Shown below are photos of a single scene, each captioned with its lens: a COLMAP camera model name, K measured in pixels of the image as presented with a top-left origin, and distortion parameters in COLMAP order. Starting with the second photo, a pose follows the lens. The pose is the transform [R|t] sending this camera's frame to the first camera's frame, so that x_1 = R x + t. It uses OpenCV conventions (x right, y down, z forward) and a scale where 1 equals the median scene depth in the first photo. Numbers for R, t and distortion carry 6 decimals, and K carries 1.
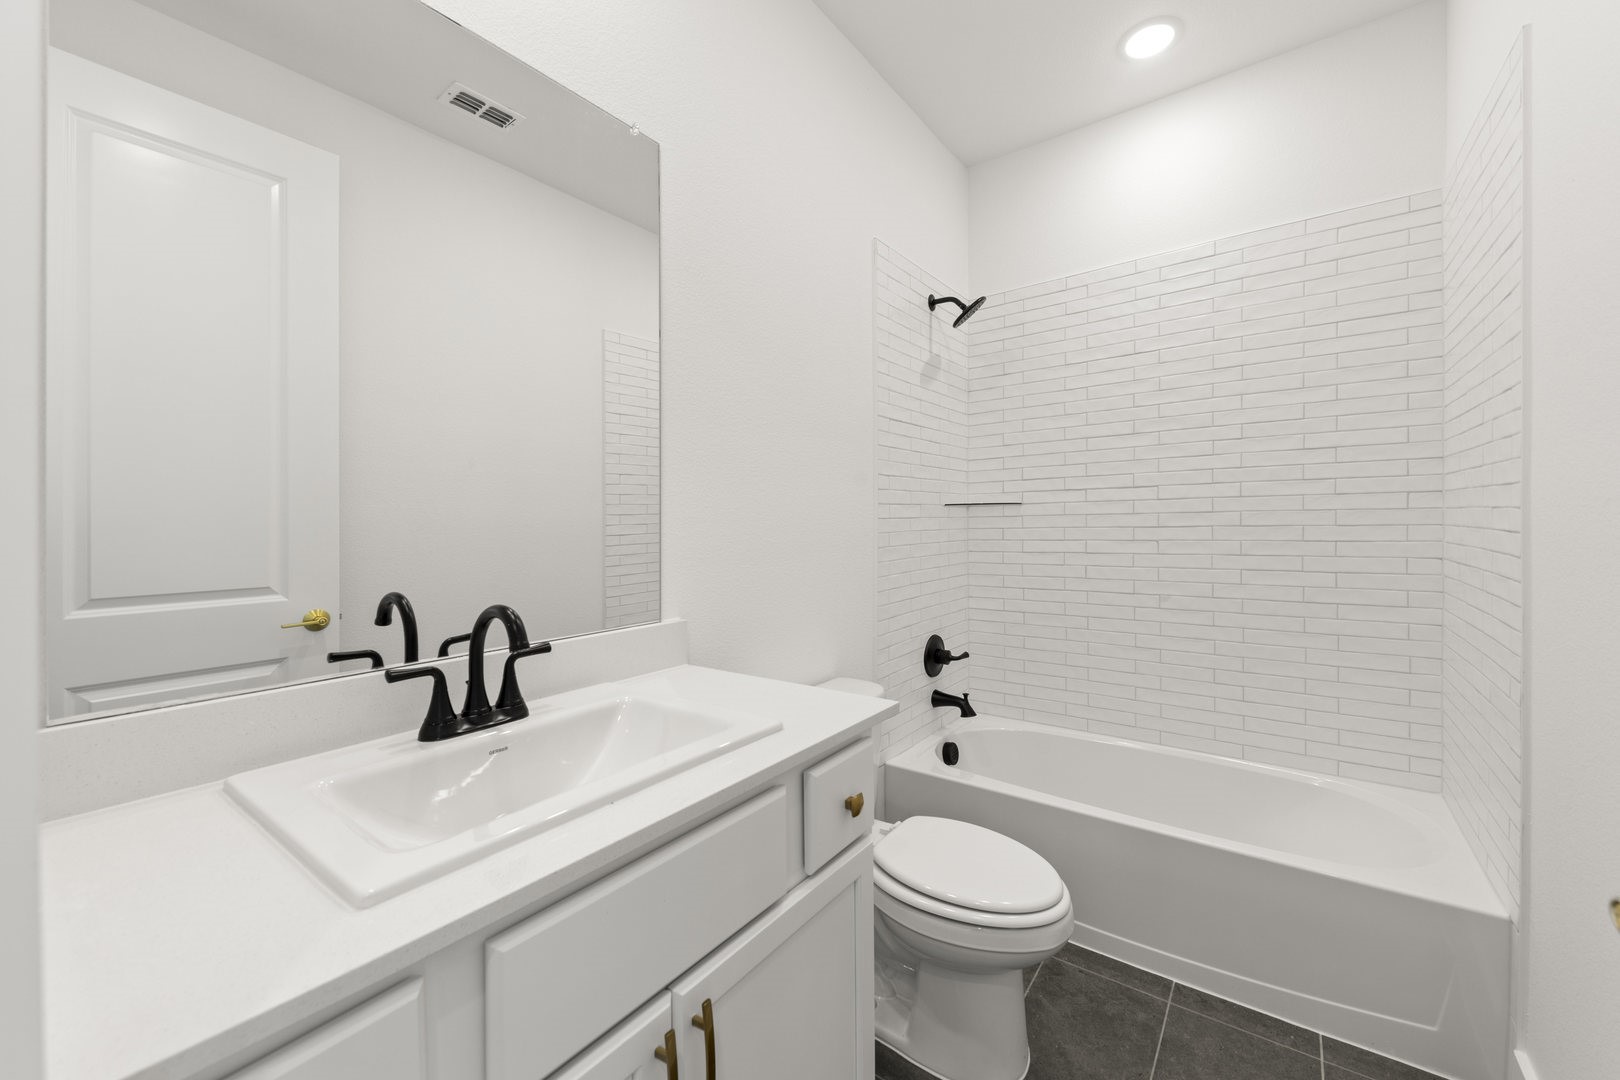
lens RADIAL K [[641.0, 0, 816.7], [0, 641.0, 542.5], [0, 0, 1]] dist [0.001866, 0.000119]
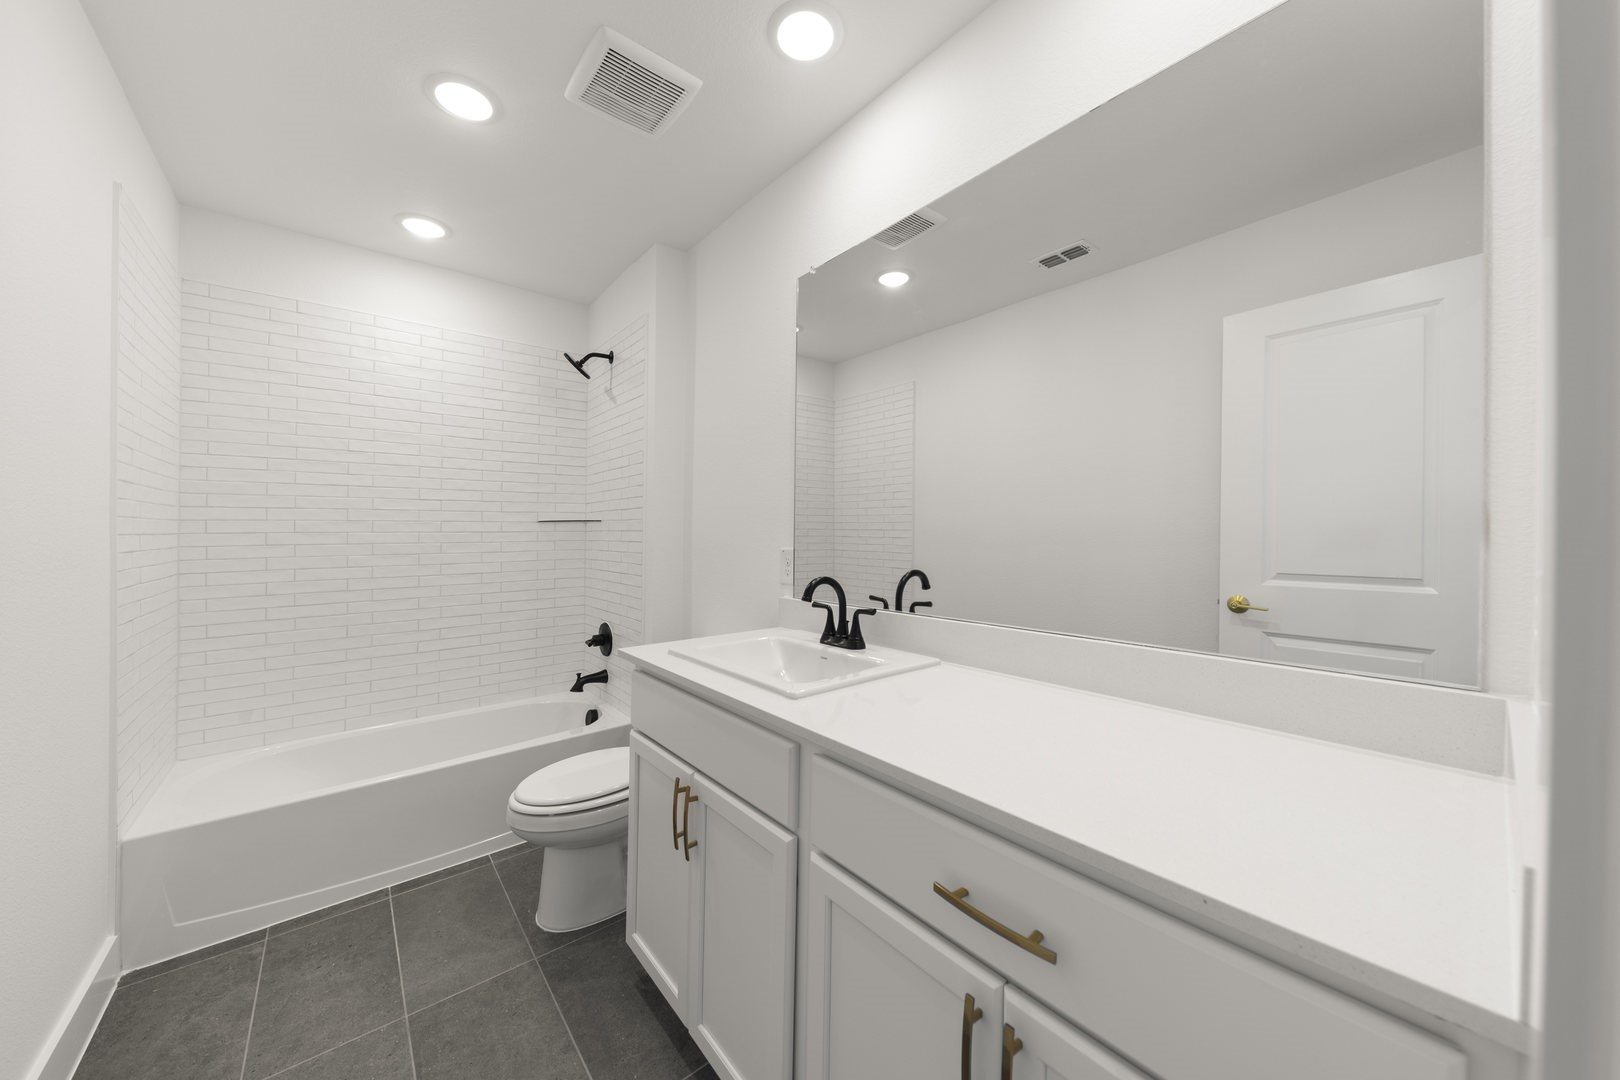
lens RADIAL K [[557.1, 0, 821.3], [0, 557.1, 538.6], [0, 0, 1]] dist [-0.001039, -0.000062]
pose [[-0.249636, 0.007139, -0.968313, 0.922162], [0.005735, 0.999966, 0.005894, -0.015730], [0.968323, -0.004082, -0.249669, 1.256502]]
